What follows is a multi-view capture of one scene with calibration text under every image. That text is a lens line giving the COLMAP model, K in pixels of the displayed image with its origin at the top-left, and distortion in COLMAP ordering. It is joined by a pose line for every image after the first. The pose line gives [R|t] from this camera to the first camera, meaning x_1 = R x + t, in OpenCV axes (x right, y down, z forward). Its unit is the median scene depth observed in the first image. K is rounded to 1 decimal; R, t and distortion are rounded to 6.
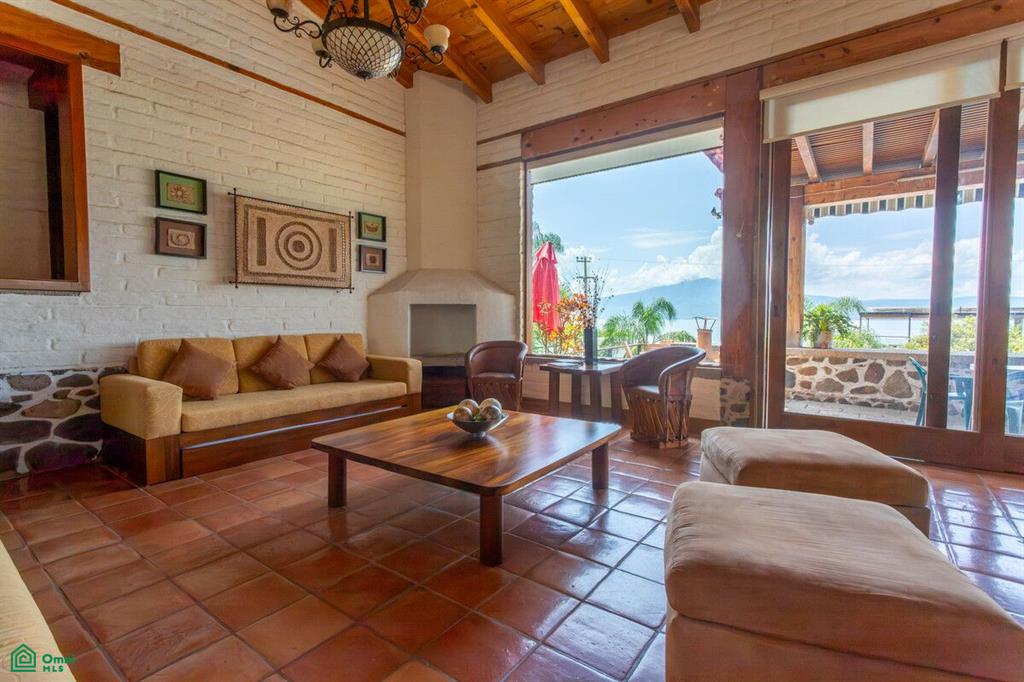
lens RADIAL K [[479.0, 0, 506.6], [0, 479.0, 335.3], [0, 0, 1]] dist [0.002114, -0.000292]
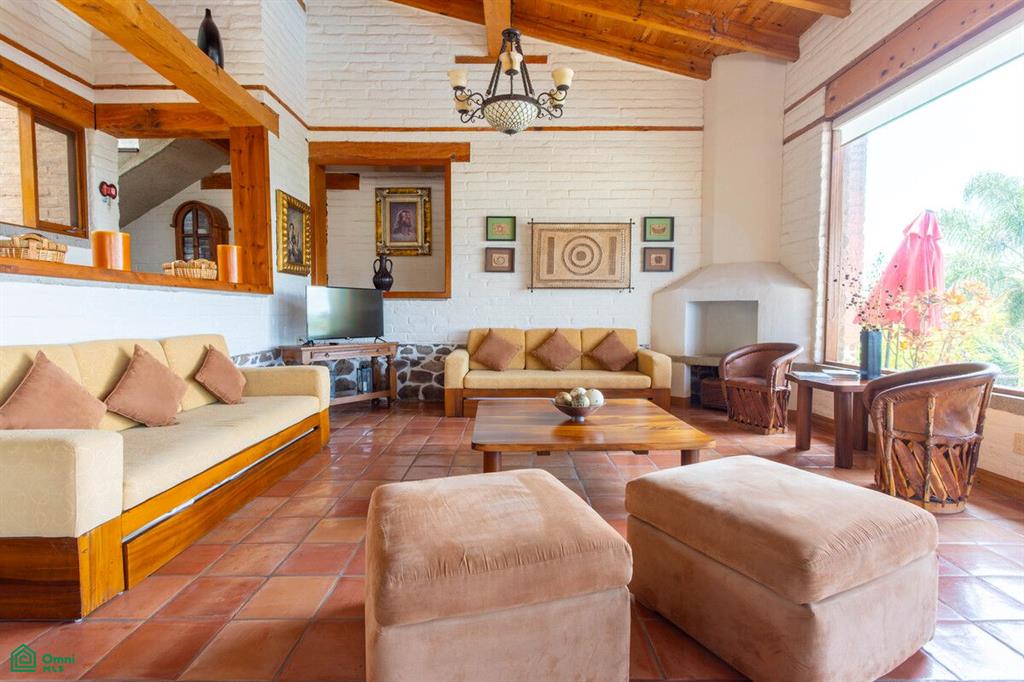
lens RADIAL K [[489.4, 0, 510.2], [0, 489.4, 333.0], [0, 0, 1]] dist [0.002243, 0.001597]
pose [[0.601773, 0.036040, -0.797854, 0.451377], [-0.034528, 0.999221, 0.019094, -0.006959], [0.797921, 0.016058, 0.602549, 0.107399]]
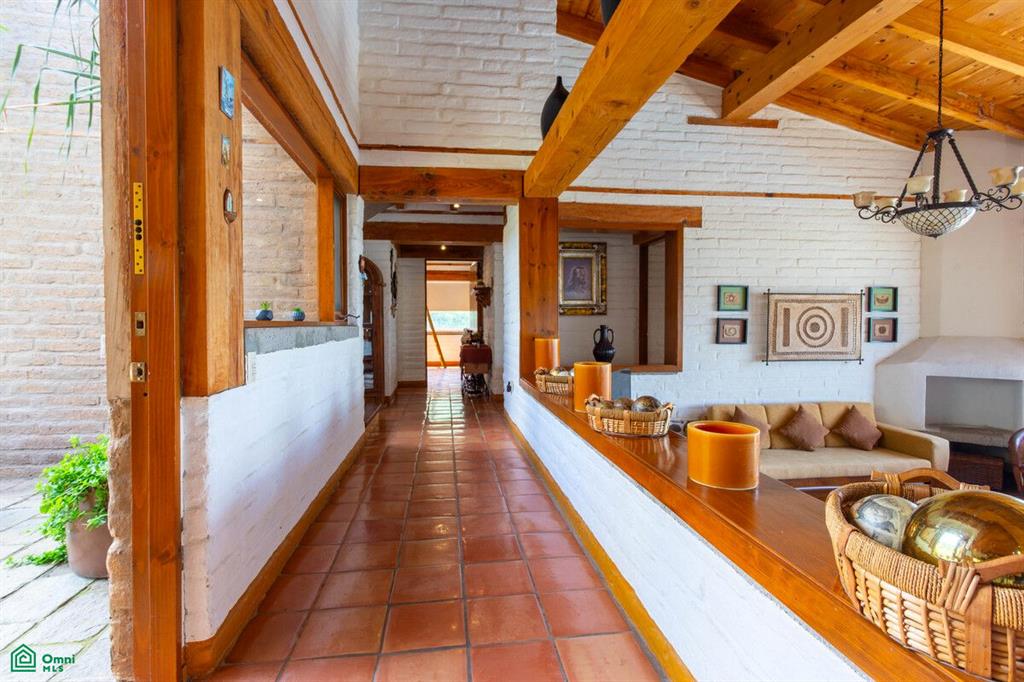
lens RADIAL K [[501.6, 0, 508.8], [0, 501.6, 335.0], [0, 0, 1]] dist [0.000404, 0.001002]
pose [[0.696960, 0.017235, -0.716903, -0.072645], [-0.029158, 0.999566, -0.004316, -0.137639], [0.716517, 0.023911, 0.697160, -0.394617]]
